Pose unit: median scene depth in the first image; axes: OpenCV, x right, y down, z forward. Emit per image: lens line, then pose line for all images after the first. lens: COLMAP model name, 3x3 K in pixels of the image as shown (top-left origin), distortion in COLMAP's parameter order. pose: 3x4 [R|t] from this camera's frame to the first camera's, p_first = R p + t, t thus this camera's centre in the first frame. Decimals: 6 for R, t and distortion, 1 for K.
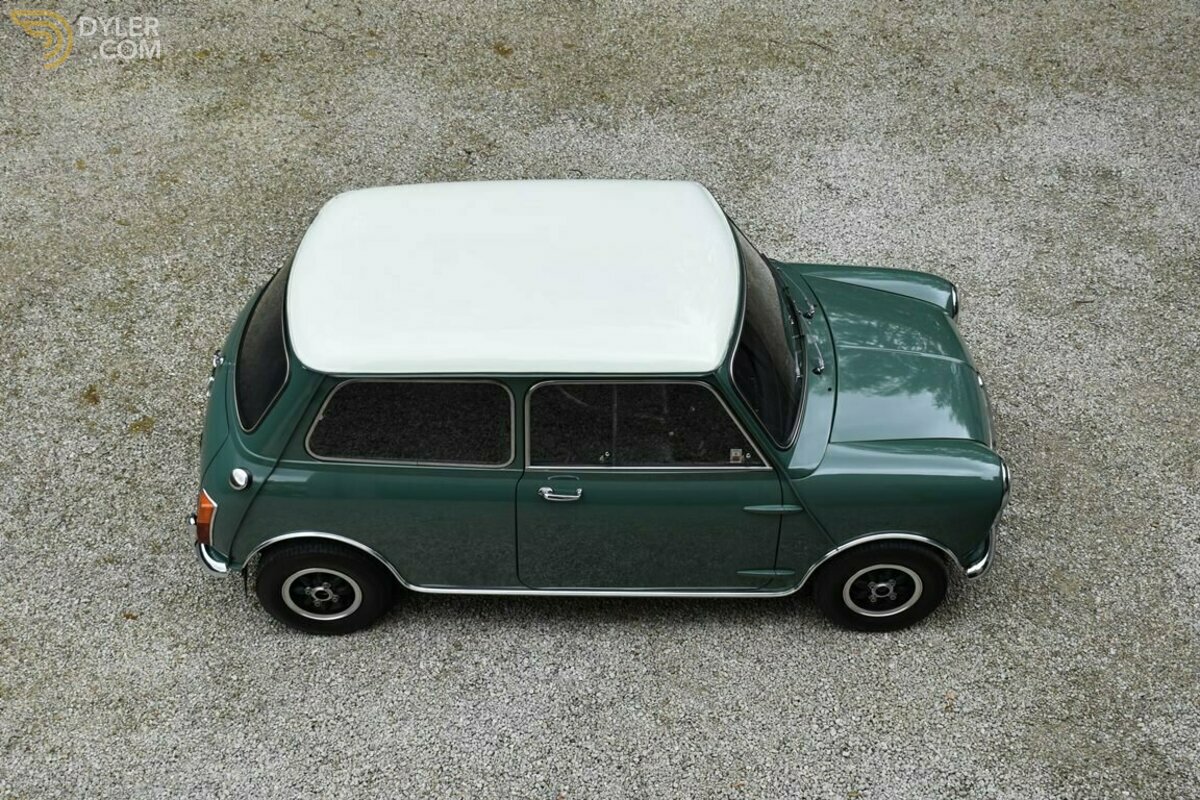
lens RADIAL K [[1296.4, 0, 598.5], [0, 1296.4, 394.4], [0, 0, 1]] dist [0.015582, 0.000000]
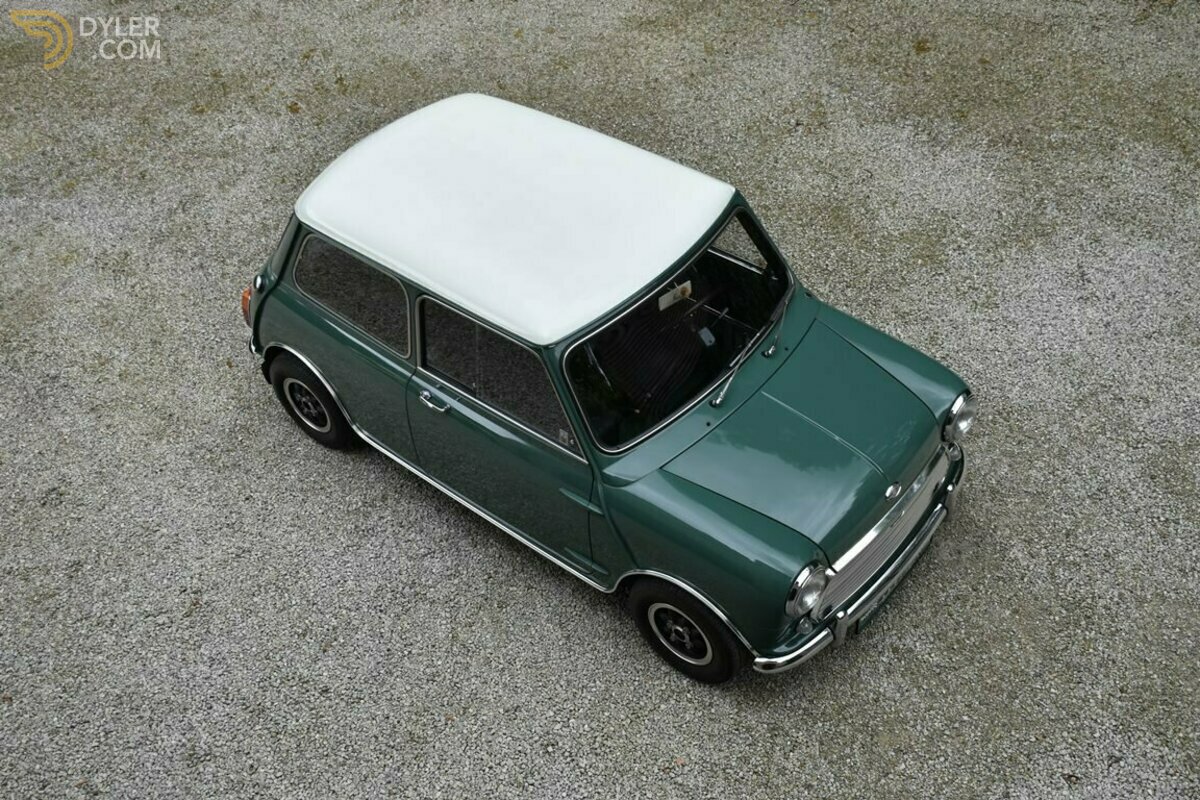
lens RADIAL K [[1168.9, 0, 599.7], [0, 1168.9, 404.4], [0, 0, 1]] dist [-0.001319, 0.000000]
pose [[0.805515, 0.415276, -0.422720, 0.272733], [-0.386312, 0.908943, 0.156799, -0.070239], [0.449343, 0.036998, 0.892593, 0.103696]]
